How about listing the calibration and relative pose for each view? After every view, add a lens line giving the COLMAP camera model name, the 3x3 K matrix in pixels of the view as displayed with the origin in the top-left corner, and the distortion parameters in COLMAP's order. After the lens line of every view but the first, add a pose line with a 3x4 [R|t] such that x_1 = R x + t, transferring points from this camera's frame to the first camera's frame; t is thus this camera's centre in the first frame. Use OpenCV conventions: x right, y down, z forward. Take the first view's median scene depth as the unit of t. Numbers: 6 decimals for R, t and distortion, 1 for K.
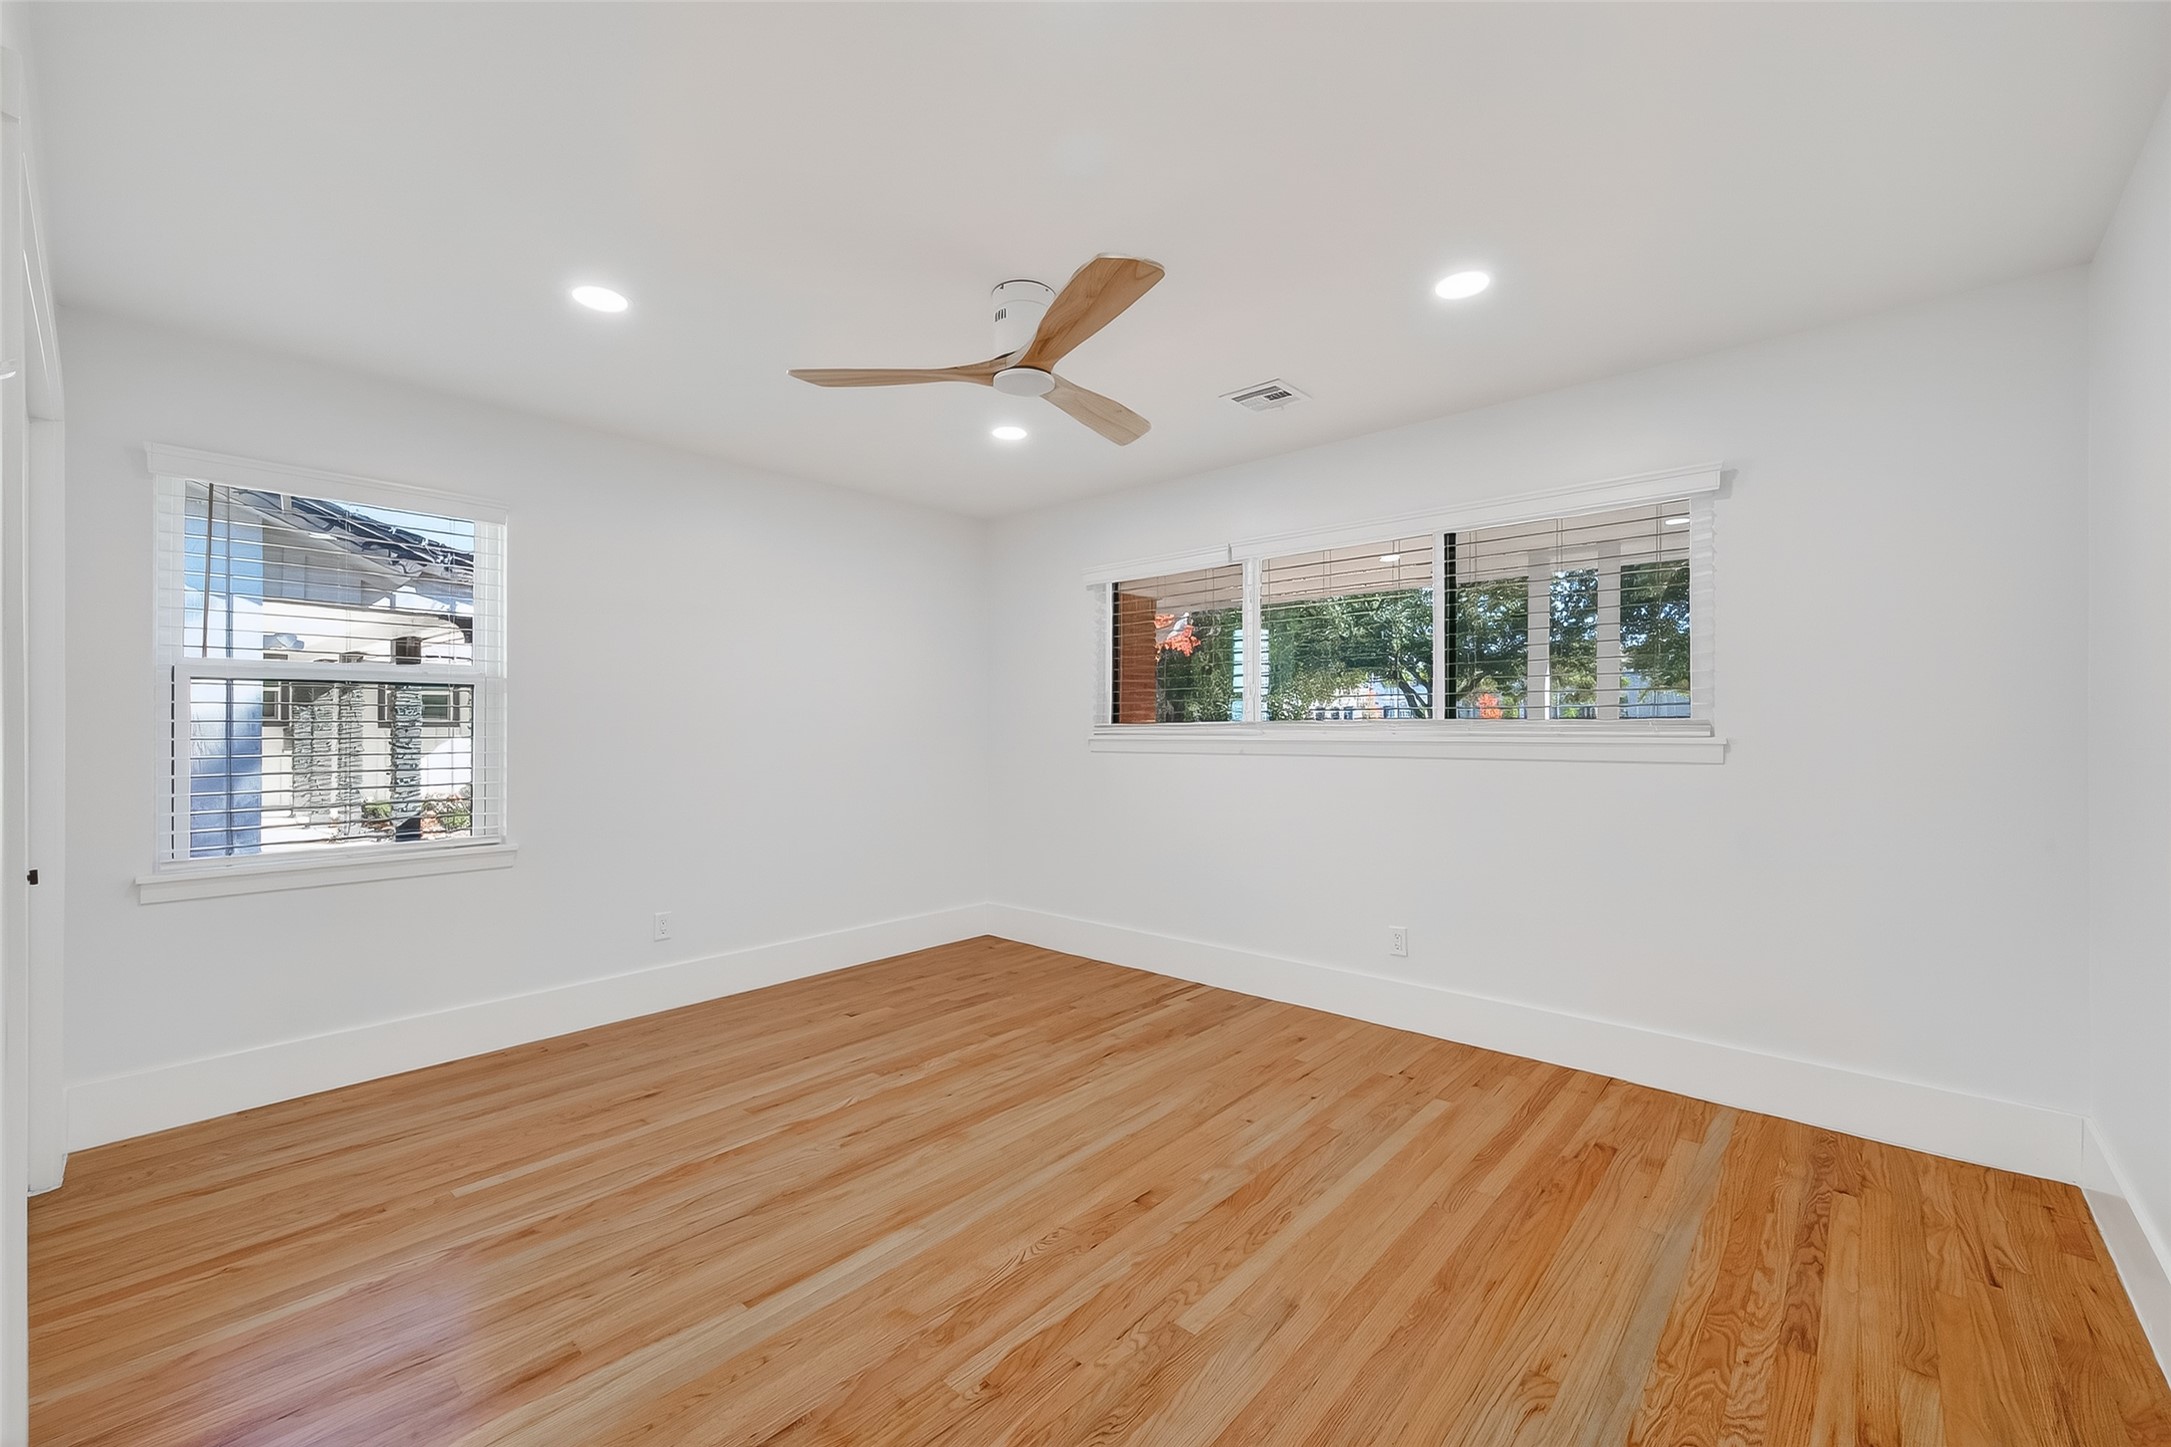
lens RADIAL K [[901.9, 0, 1075.2], [0, 901.9, 721.2], [0, 0, 1]] dist [0.002649, -0.000233]
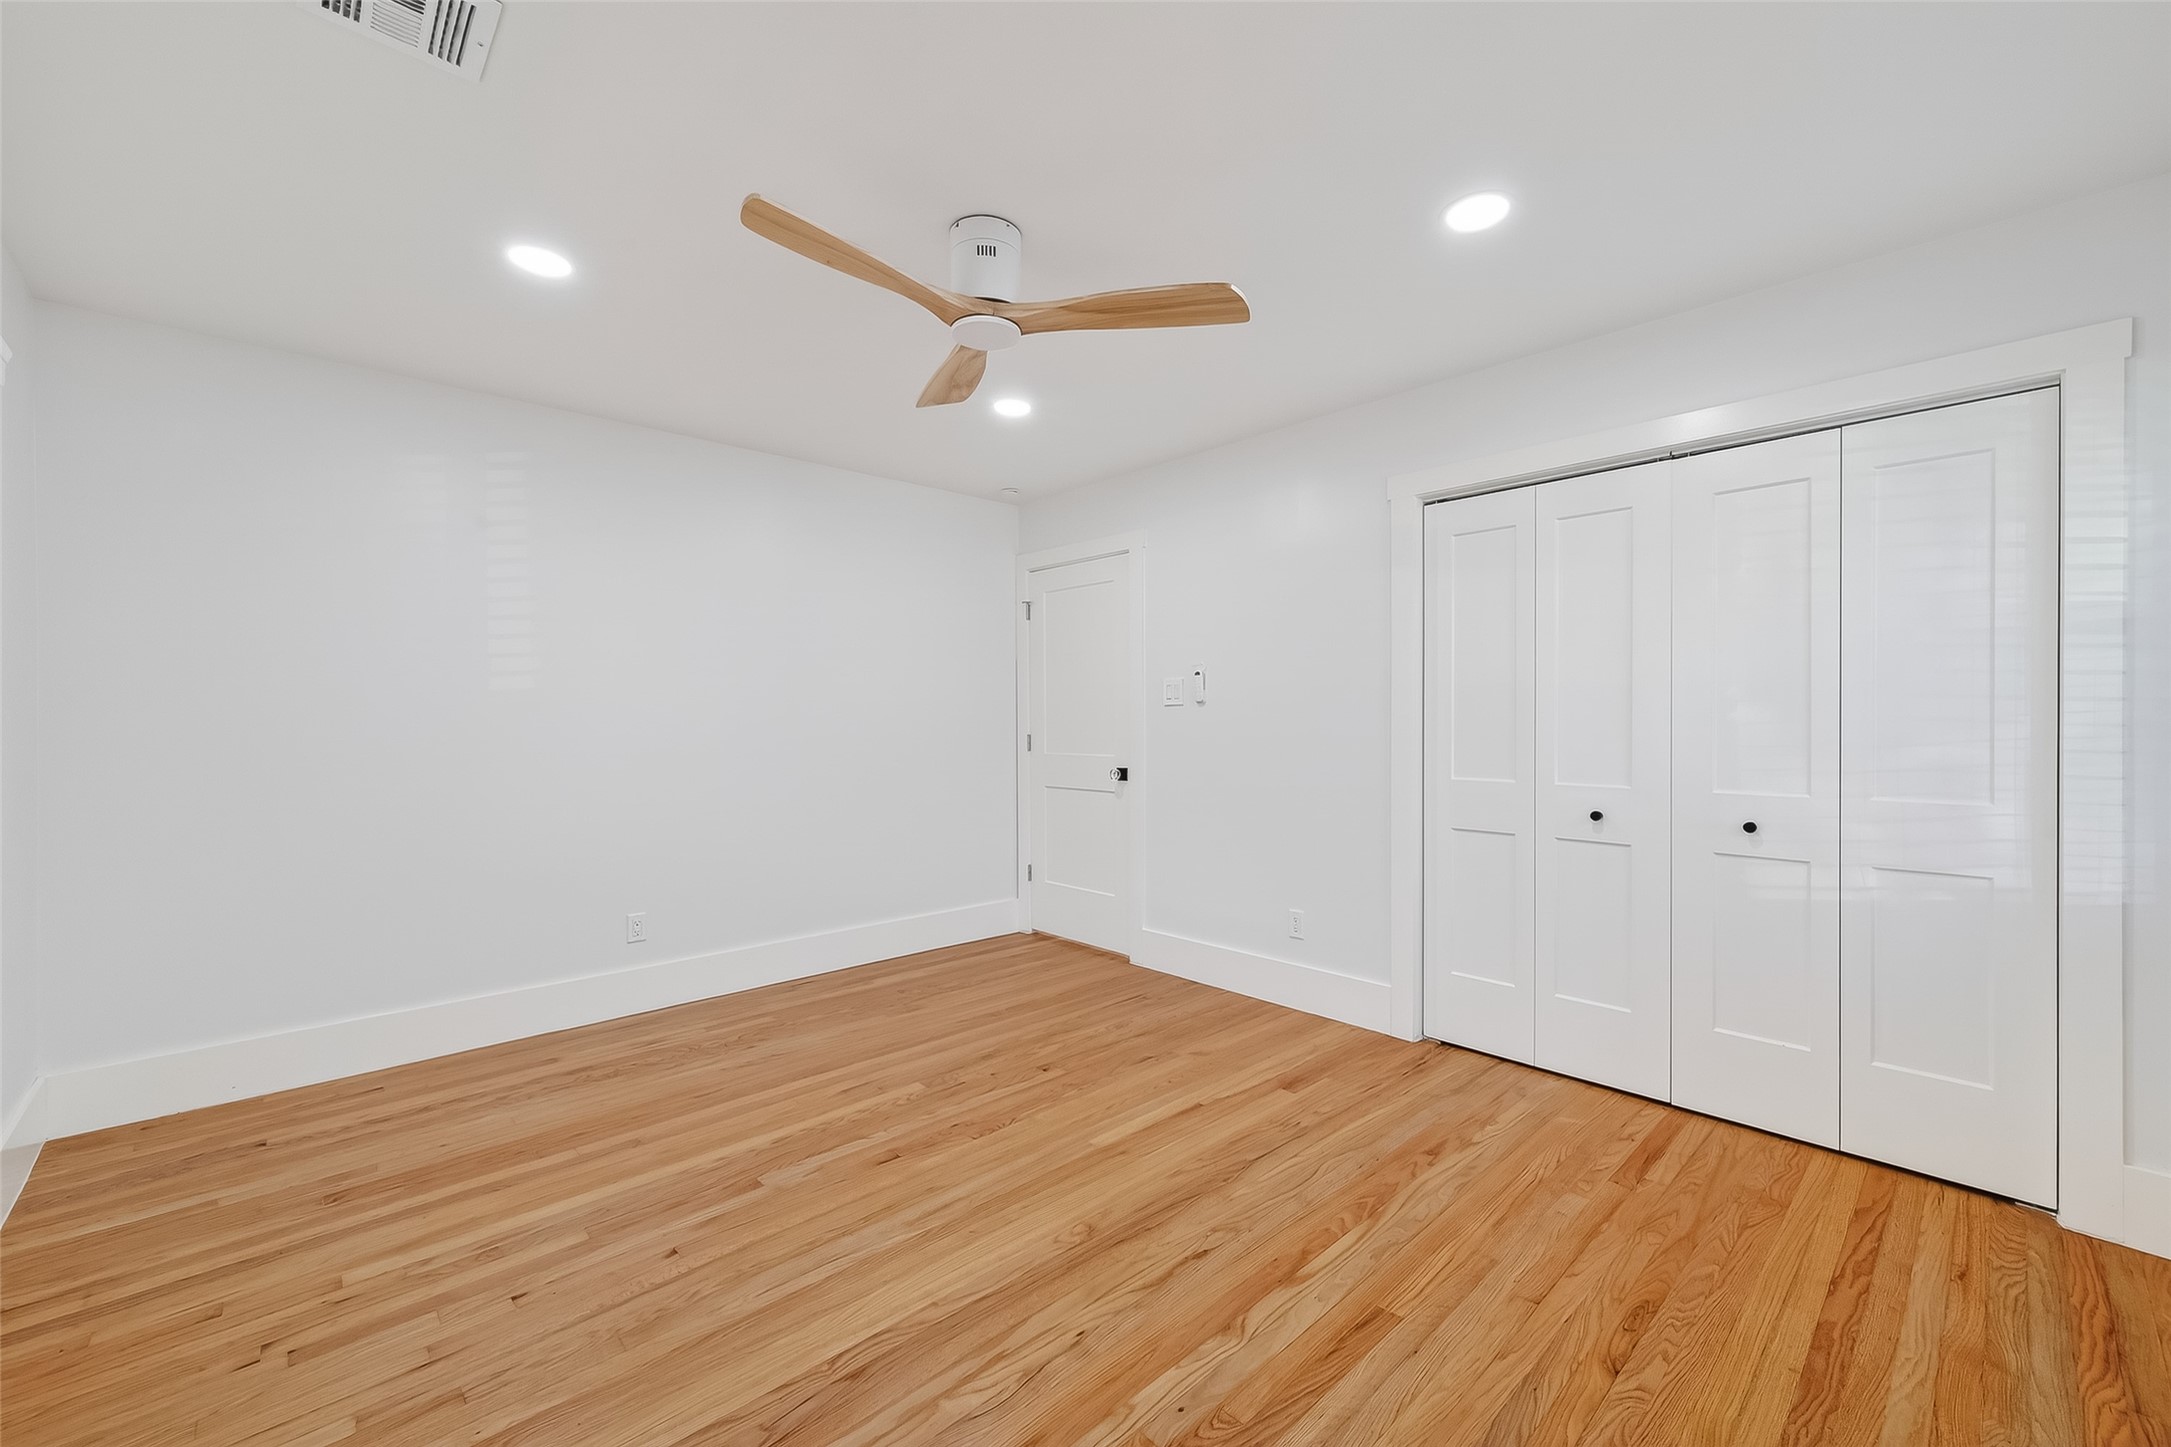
lens RADIAL K [[876.7, 0, 1109.1], [0, 876.7, 728.6], [0, 0, 1]] dist [0.008219, 0.000049]
pose [[-0.997782, 0.004495, 0.066411, -0.257775], [0.005263, 0.999921, 0.011393, 0.009015], [-0.066355, 0.011717, -0.997727, 2.031331]]
